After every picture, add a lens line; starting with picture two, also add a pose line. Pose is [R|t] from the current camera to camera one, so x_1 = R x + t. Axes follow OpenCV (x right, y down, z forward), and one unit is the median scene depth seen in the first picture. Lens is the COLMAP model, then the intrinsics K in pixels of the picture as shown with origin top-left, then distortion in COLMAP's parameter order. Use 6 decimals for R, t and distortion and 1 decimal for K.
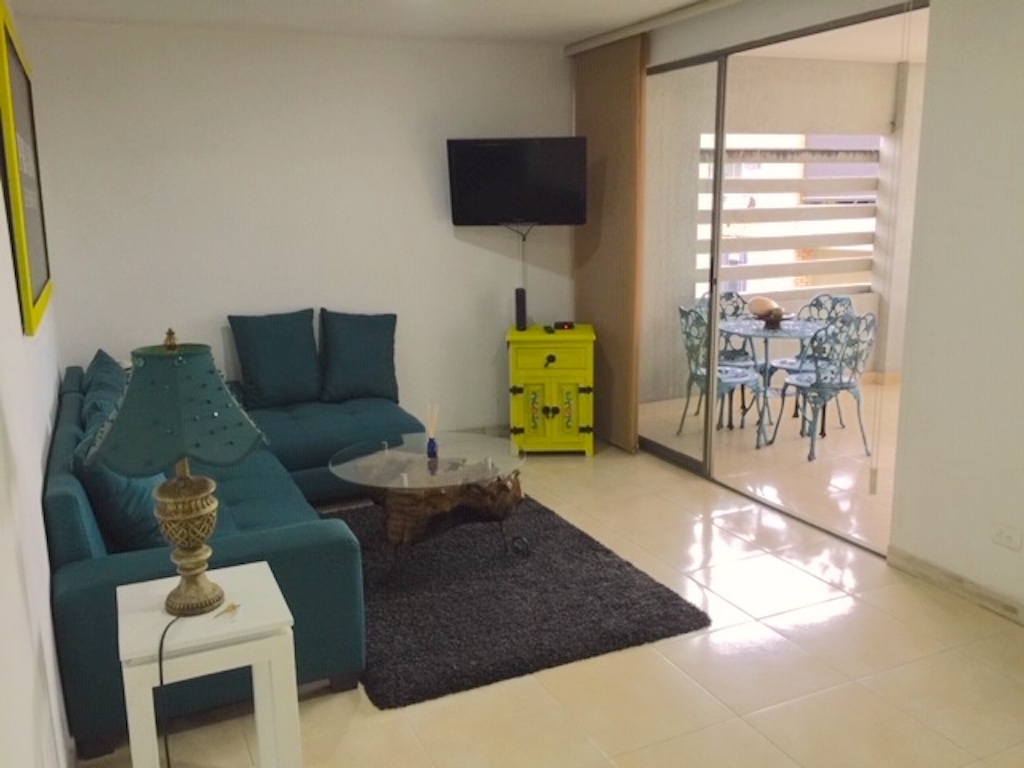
lens RADIAL K [[883.2, 0, 511.2], [0, 883.2, 388.6], [0, 0, 1]] dist [0.048657, -0.012169]
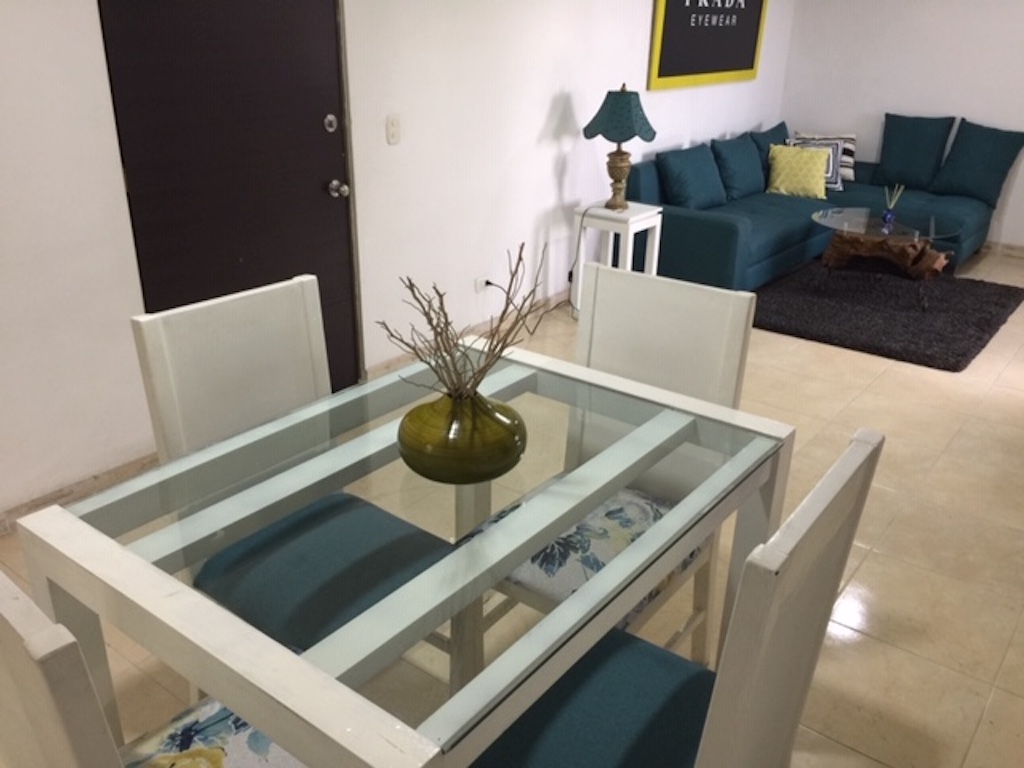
lens RADIAL K [[883.2, 0, 511.5], [0, 883.2, 384.5], [0, 0, 1]] dist [0.048657, -0.012169]
pose [[0.467488, 0.372562, -0.801656, 0.618805], [-0.214706, 0.927550, 0.305863, 0.007069], [0.857529, 0.029133, 0.513610, -0.172201]]
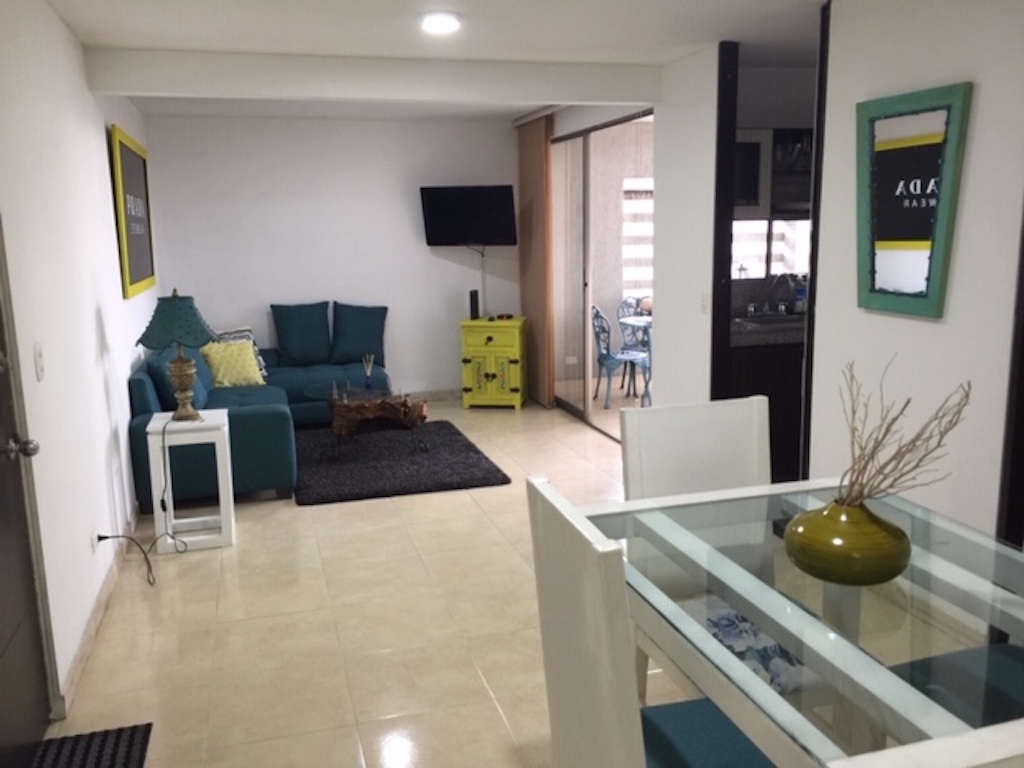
lens RADIAL K [[883.2, 0, 519.2], [0, 883.2, 382.5], [0, 0, 1]] dist [0.048657, -0.012169]
pose [[0.990342, 0.024168, -0.136524, 0.285495], [-0.028495, 0.999149, -0.029832, 0.076729], [0.135687, 0.033434, 0.990188, -0.397096]]
